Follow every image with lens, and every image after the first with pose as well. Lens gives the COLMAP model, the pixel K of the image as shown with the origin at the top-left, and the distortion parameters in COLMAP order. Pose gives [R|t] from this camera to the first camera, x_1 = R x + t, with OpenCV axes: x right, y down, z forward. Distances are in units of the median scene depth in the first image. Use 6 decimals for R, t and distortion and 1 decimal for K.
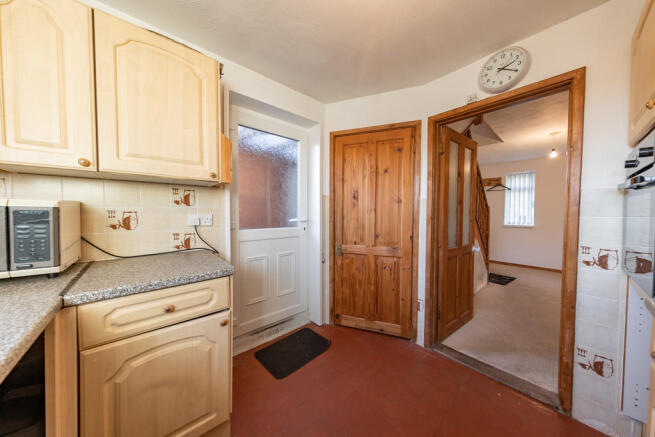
lens RADIAL K [[212.8, 0, 321.5], [0, 212.8, 217.3], [0, 0, 1]] dist [0.001431, 0.000059]
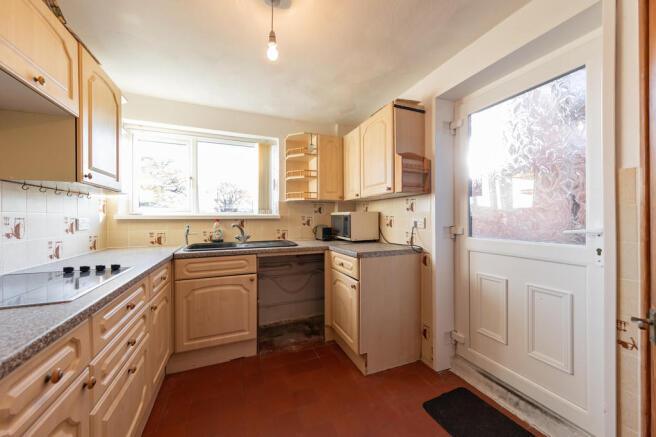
lens RADIAL K [[240.2, 0, 324.7], [0, 240.2, 218.1], [0, 0, 1]] dist [0.002006, 0.000089]
pose [[-0.332357, -0.005477, -0.943138, 0.703986], [-0.027255, 0.999621, 0.003800, -0.002948], [0.942760, 0.026968, -0.332381, 0.748407]]
